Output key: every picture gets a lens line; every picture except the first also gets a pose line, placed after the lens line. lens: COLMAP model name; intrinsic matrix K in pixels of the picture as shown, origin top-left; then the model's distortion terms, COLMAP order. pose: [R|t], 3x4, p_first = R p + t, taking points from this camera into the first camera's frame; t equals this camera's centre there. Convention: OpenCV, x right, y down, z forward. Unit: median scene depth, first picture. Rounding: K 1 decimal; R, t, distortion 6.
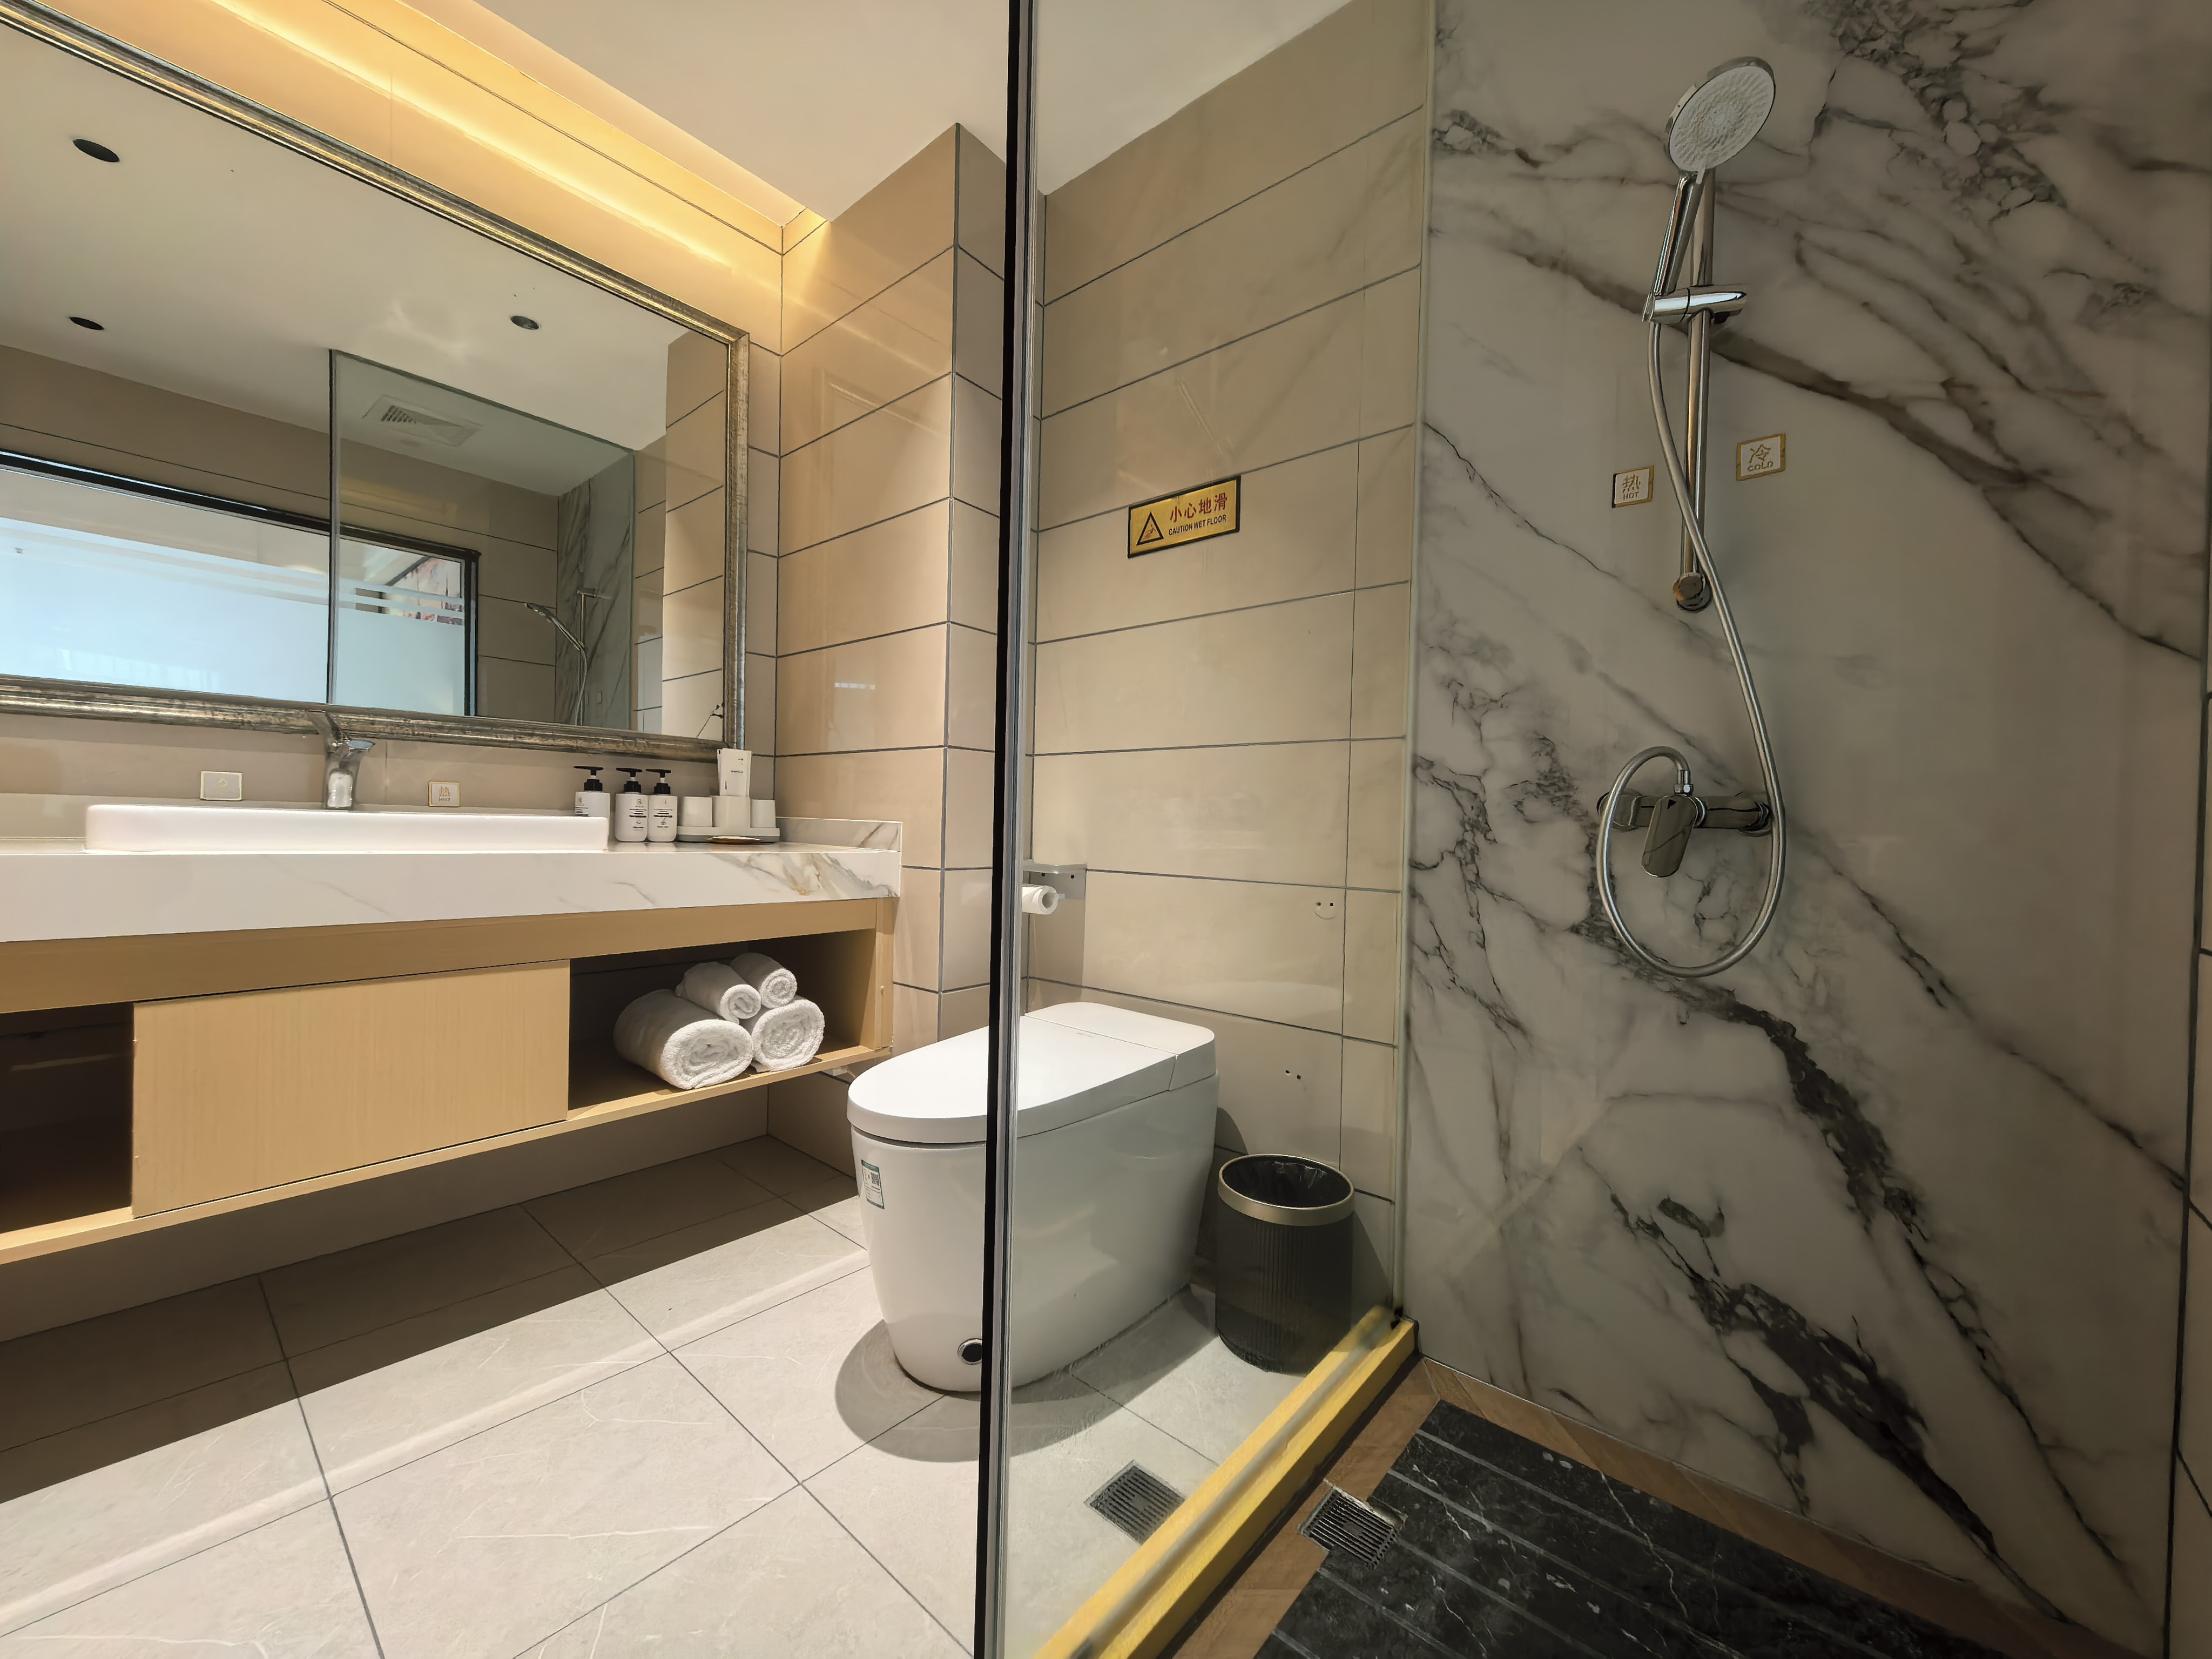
lens RADIAL K [[869.7, 0, 1097.4], [0, 869.7, 834.1], [0, 0, 1]] dist [0.021831, -0.007413]
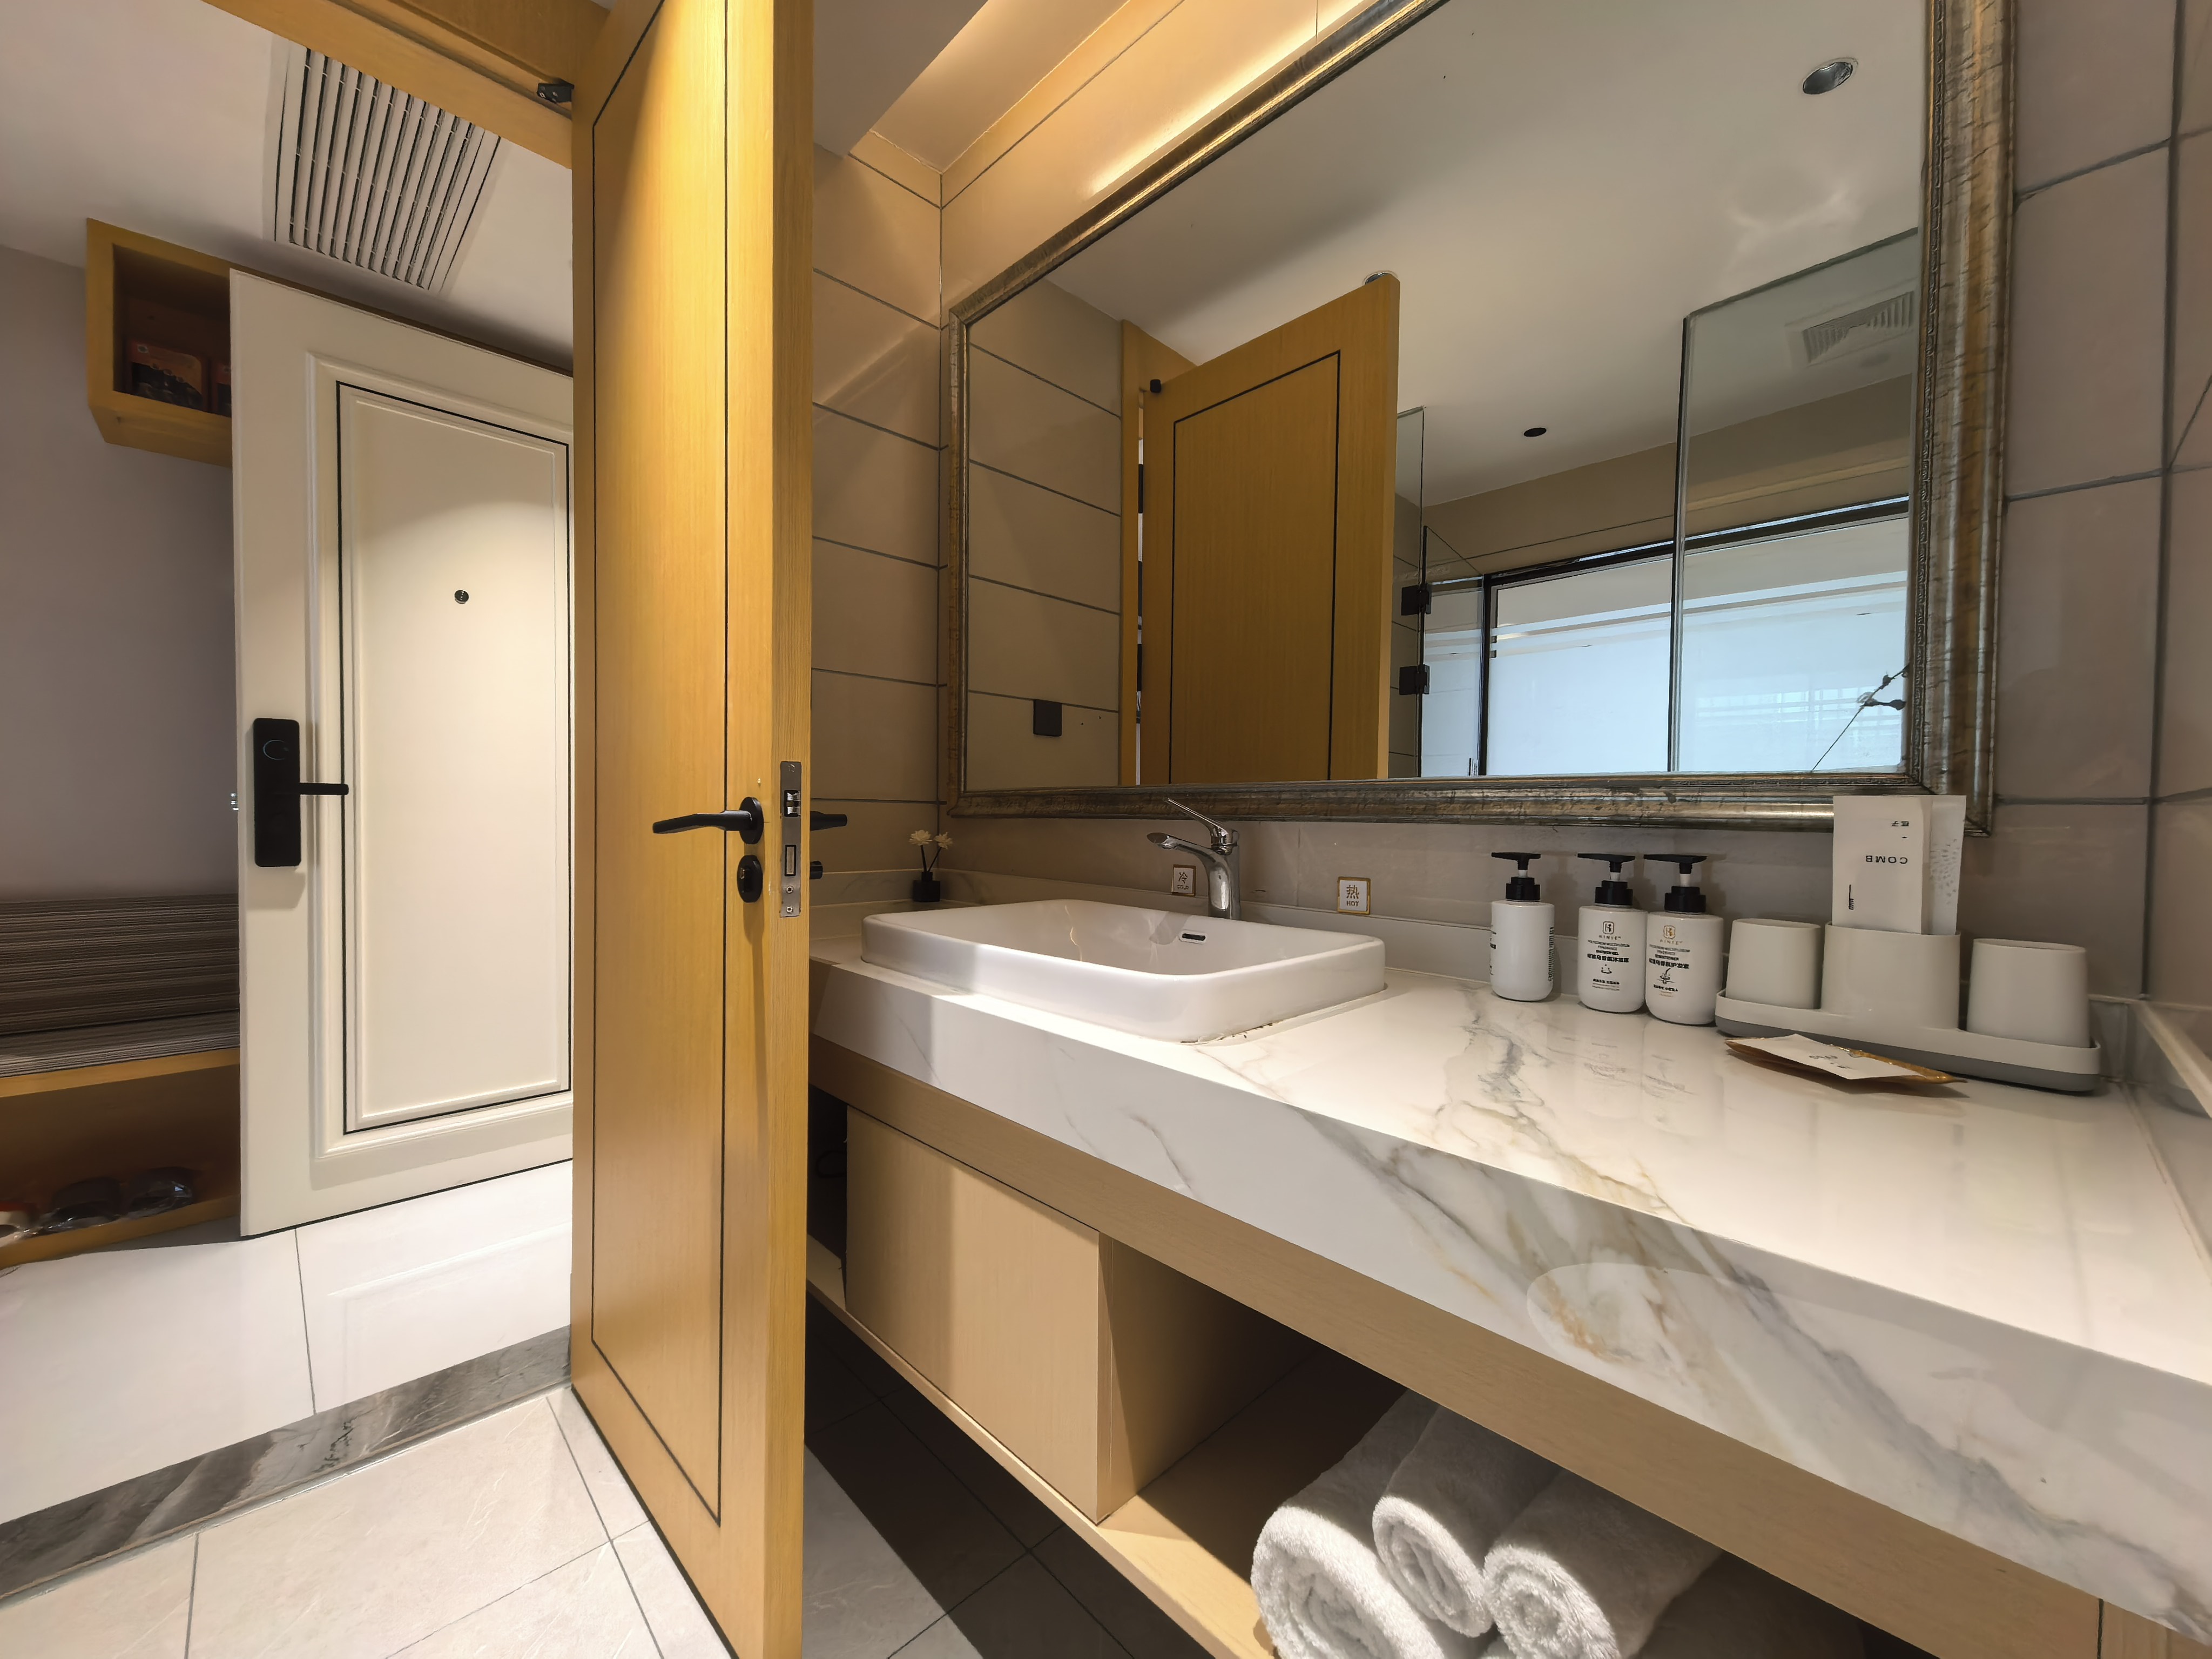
lens RADIAL K [[854.0, 0, 1107.8], [0, 854.0, 833.1], [0, 0, 1]] dist [0.004140, -0.000392]
pose [[-0.087122, -0.008072, -0.996165, -0.099096], [-0.026568, 0.999630, -0.005777, -0.152366], [0.995843, 0.025962, -0.087304, 1.530974]]
